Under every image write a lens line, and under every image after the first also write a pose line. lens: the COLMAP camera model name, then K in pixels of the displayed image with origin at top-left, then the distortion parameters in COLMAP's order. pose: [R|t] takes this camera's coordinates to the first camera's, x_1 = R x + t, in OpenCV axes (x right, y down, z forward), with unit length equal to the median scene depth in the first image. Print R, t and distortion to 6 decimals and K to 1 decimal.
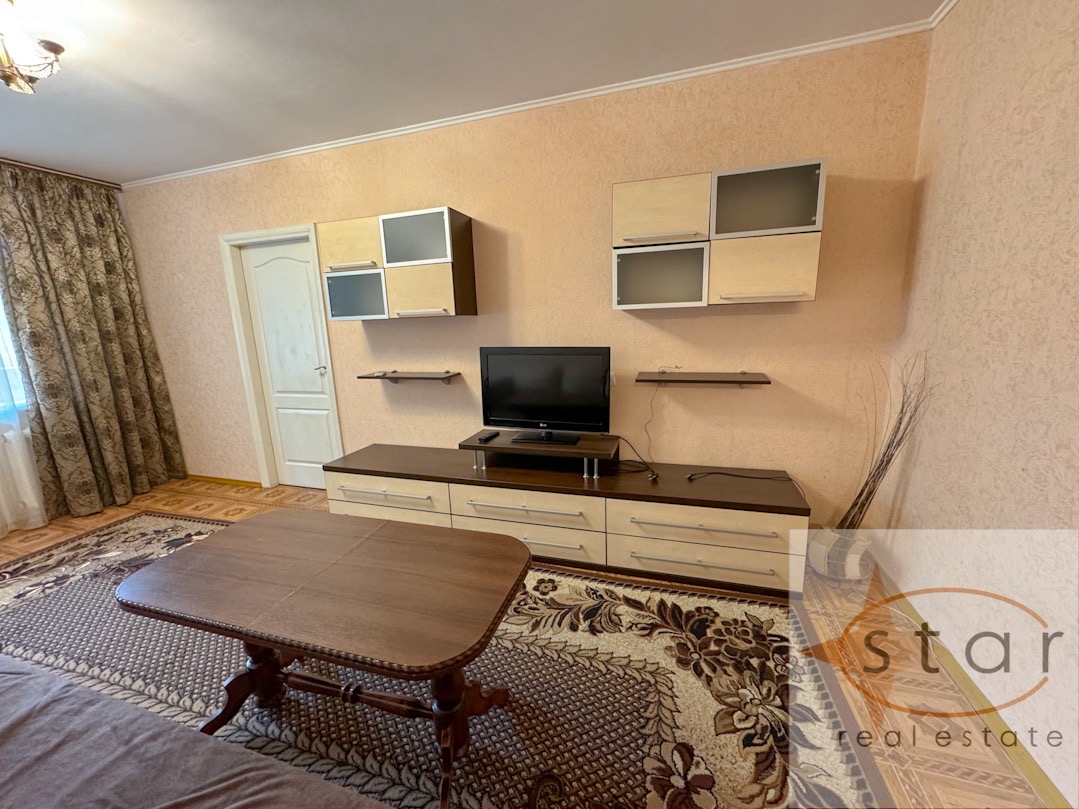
lens RADIAL K [[428.9, 0, 539.4], [0, 428.9, 406.0], [0, 0, 1]] dist [-0.002729, 0.000371]
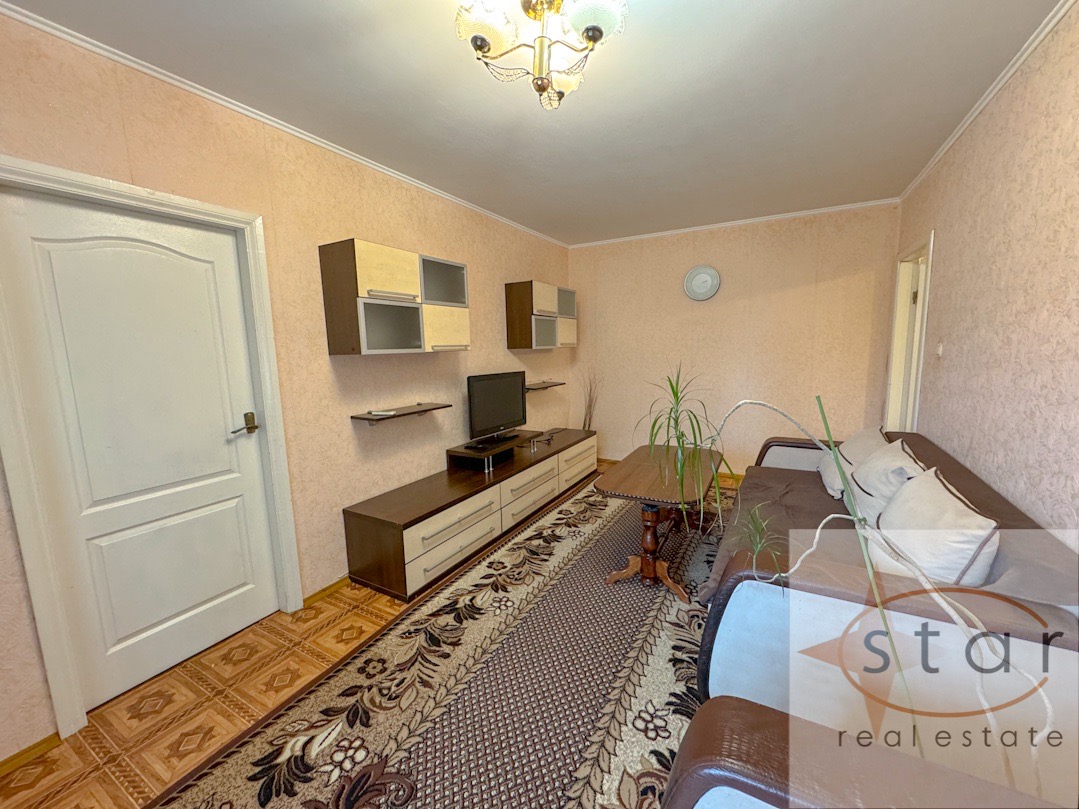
lens RADIAL K [[428.9, 0, 540.4], [0, 428.9, 407.0], [0, 0, 1]] dist [-0.002729, 0.000371]
pose [[0.198311, -0.107335, 0.974244, -1.582080], [0.211026, 0.975350, 0.064502, -0.103828], [-0.957152, 0.192799, 0.216073, 0.660481]]
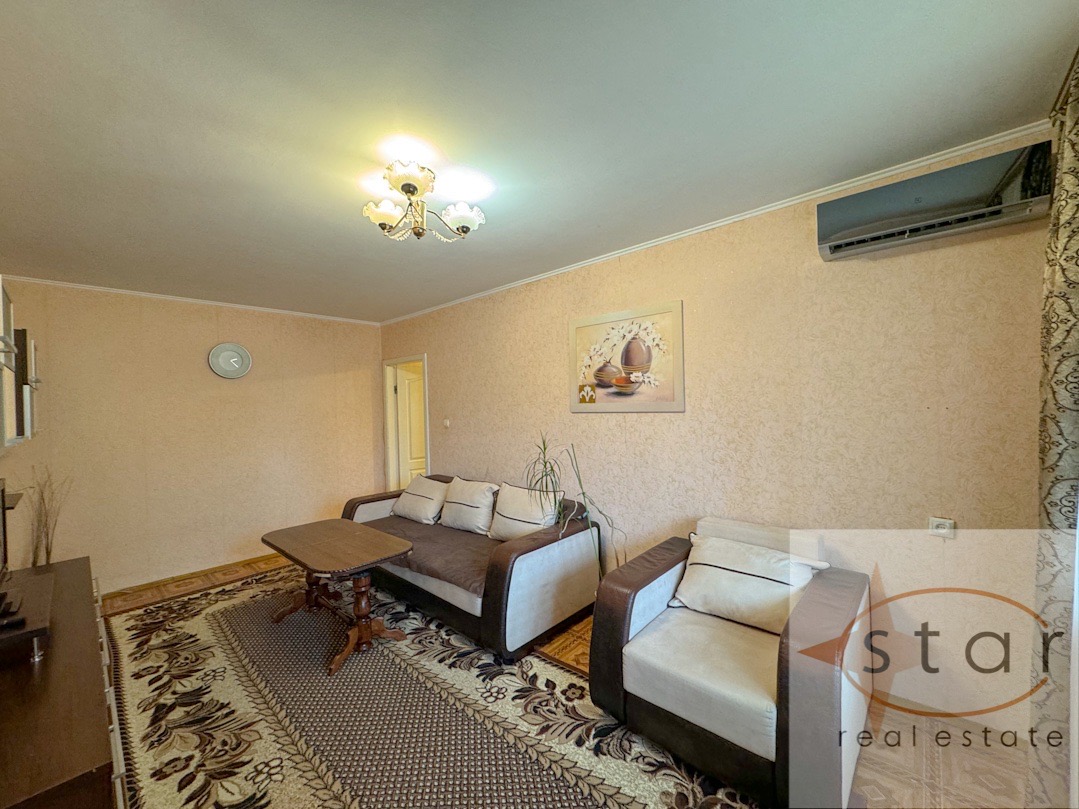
lens RADIAL K [[428.9, 0, 540.4], [0, 428.9, 404.7], [0, 0, 1]] dist [-0.002729, 0.000371]
pose [[-0.909146, 0.059872, 0.412151, -1.452010], [0.141296, 0.975261, 0.170005, -0.317248], [-0.391776, 0.212795, -0.895114, 1.465488]]
